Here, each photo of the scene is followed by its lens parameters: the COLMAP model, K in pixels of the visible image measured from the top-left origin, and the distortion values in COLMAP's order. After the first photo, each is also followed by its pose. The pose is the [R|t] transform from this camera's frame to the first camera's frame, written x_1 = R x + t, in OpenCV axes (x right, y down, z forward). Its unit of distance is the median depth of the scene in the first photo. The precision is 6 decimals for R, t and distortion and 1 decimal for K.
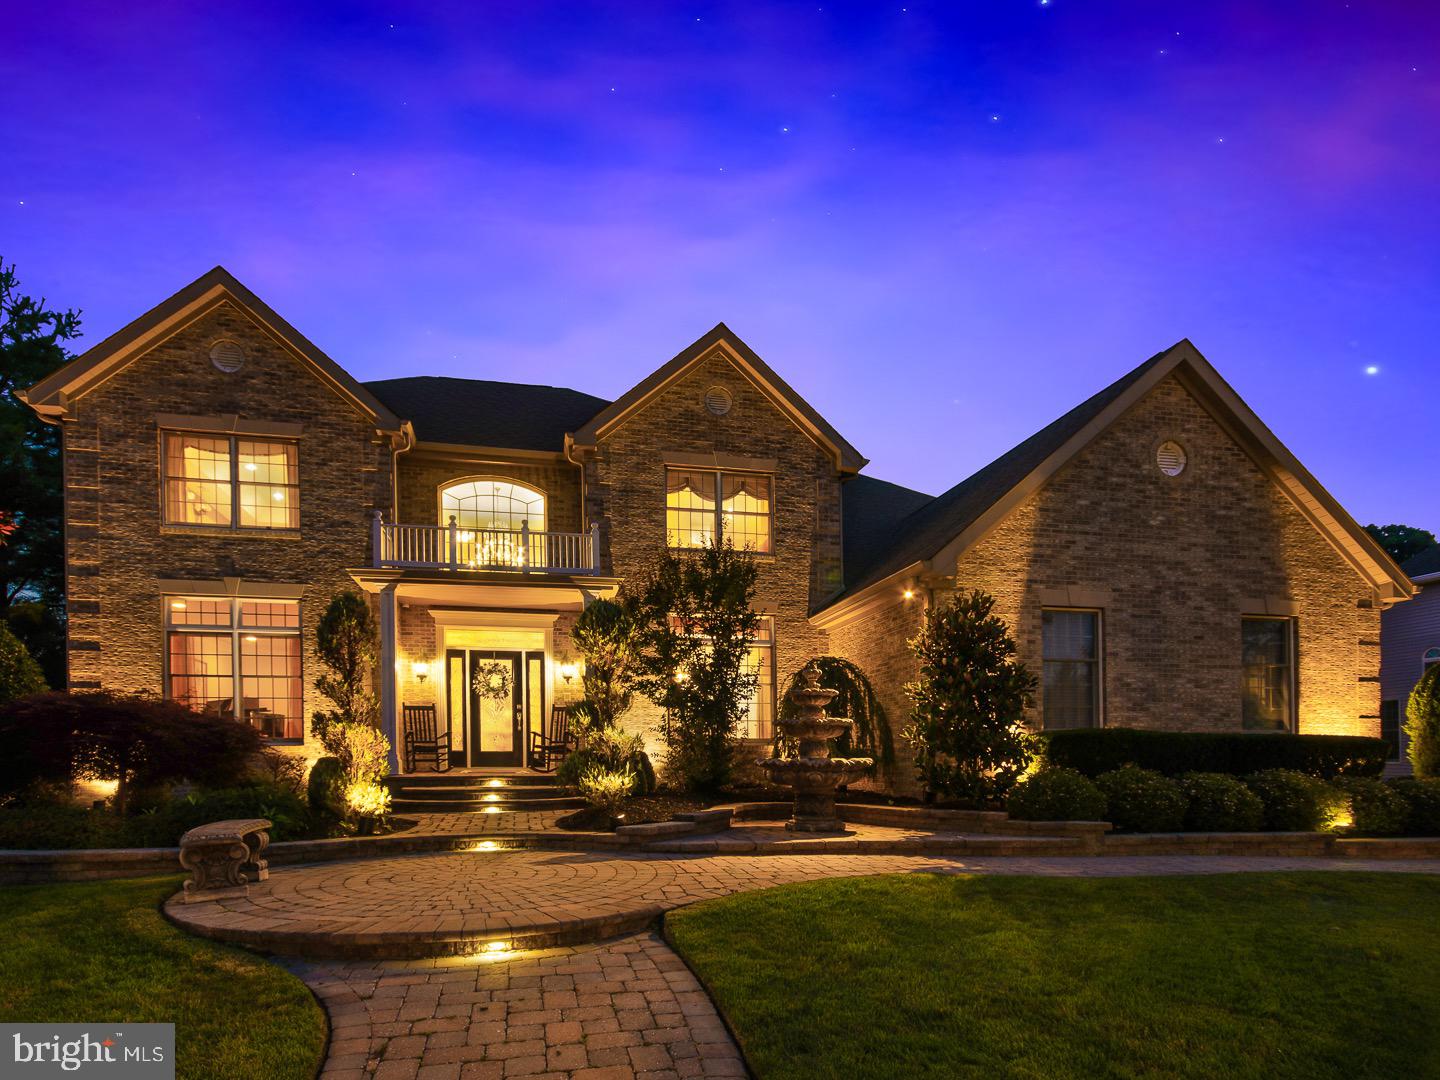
lens RADIAL K [[735.2, 0, 601.9], [0, 735.2, 574.5], [0, 0, 1]] dist [0.008706, -0.001030]
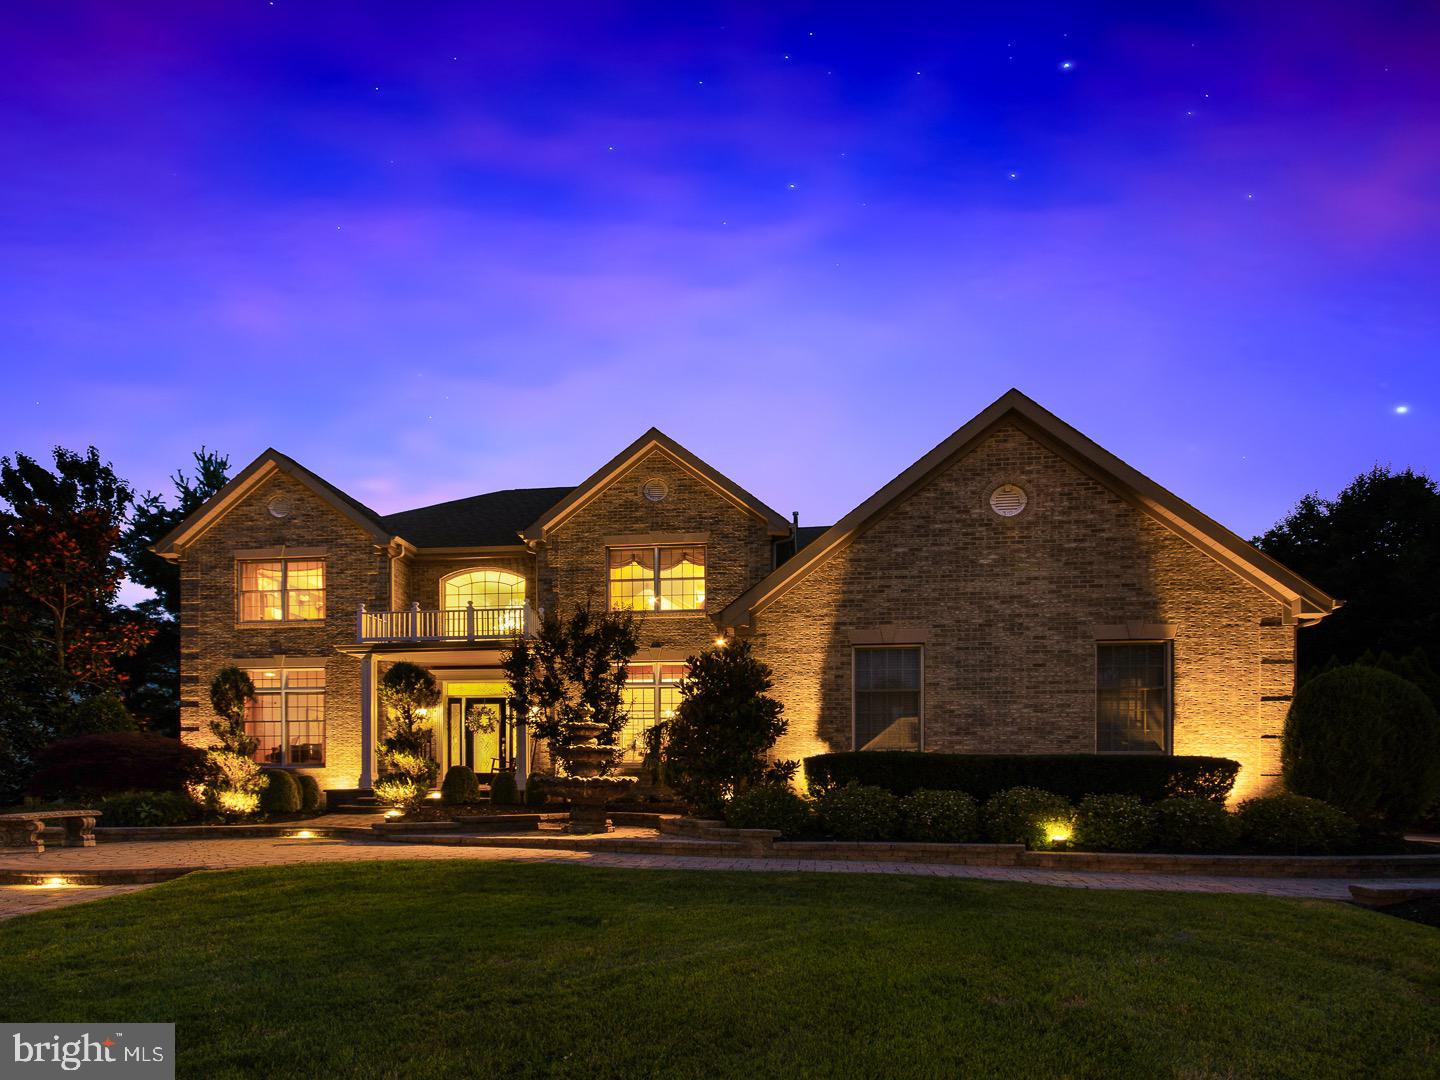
lens RADIAL K [[572.8, 0, 498.0], [0, 572.8, 632.7], [0, 0, 1]] dist [-0.001803, -0.000079]
pose [[0.963120, -0.062579, -0.261693, 0.247445], [0.060898, 0.998038, -0.014533, 0.002758], [0.262089, -0.001939, 0.965042, -0.001229]]
